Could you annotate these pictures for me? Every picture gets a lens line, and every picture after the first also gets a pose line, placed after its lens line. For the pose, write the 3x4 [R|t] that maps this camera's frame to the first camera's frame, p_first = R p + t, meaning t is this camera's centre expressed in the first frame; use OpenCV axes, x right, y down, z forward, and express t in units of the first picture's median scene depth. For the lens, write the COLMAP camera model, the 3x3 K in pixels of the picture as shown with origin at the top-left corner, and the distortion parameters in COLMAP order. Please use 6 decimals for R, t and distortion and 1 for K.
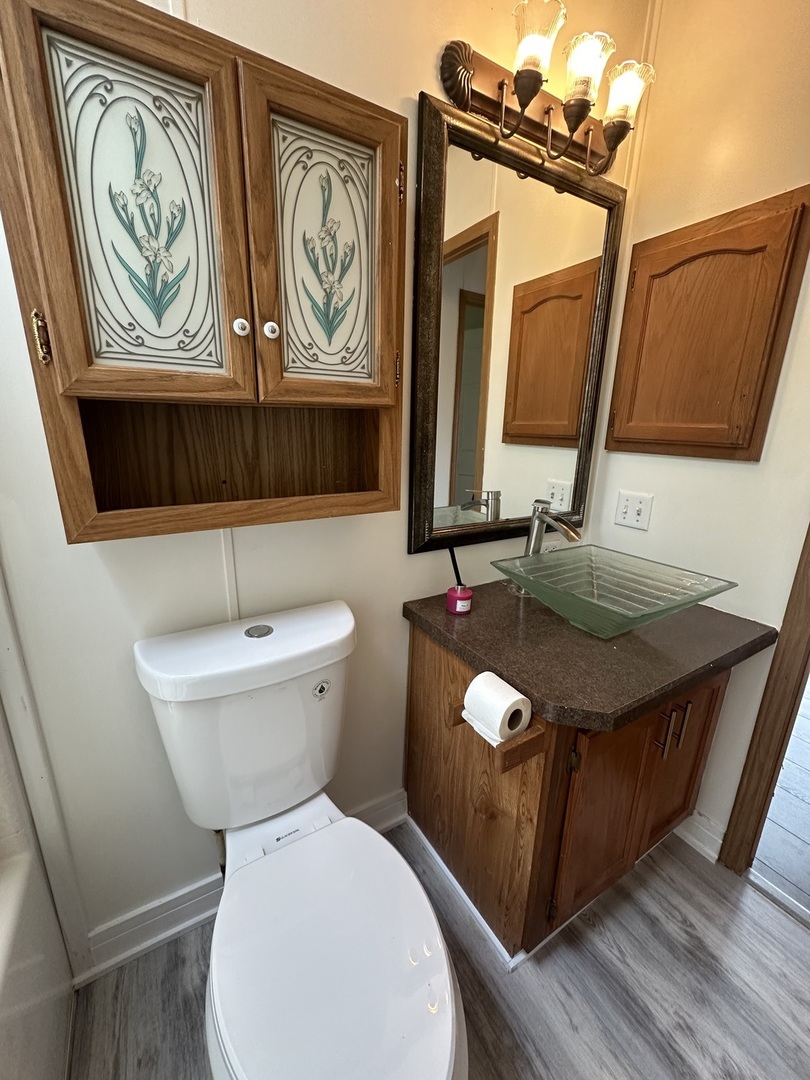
lens RADIAL K [[431.5, 0, 401.7], [0, 431.5, 550.7], [0, 0, 1]] dist [0.002099, 0.000406]
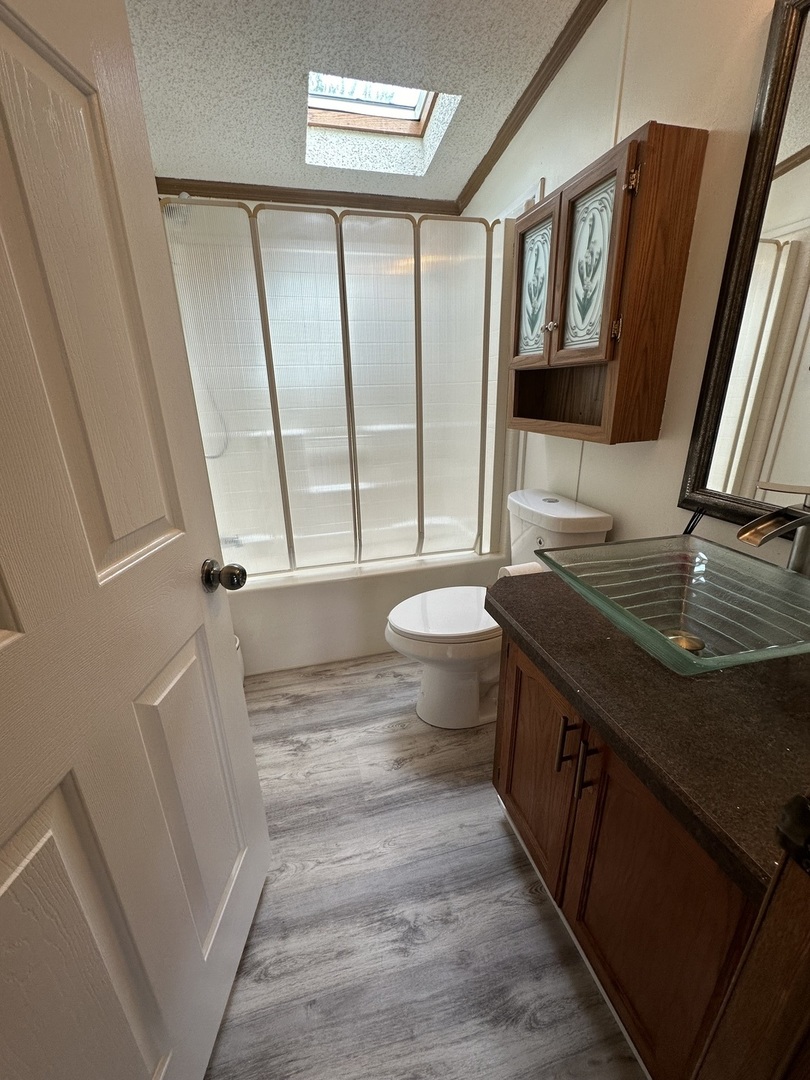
lens RADIAL K [[432.0, 0, 405.0], [0, 432.0, 540.0], [0, 0, 1]] dist [0.001962, -0.000267]
pose [[-0.277245, 0.318998, -0.906298, 1.687115], [-0.240447, 0.890223, 0.386895, -0.233291], [0.930226, 0.325181, -0.170107, 0.928378]]
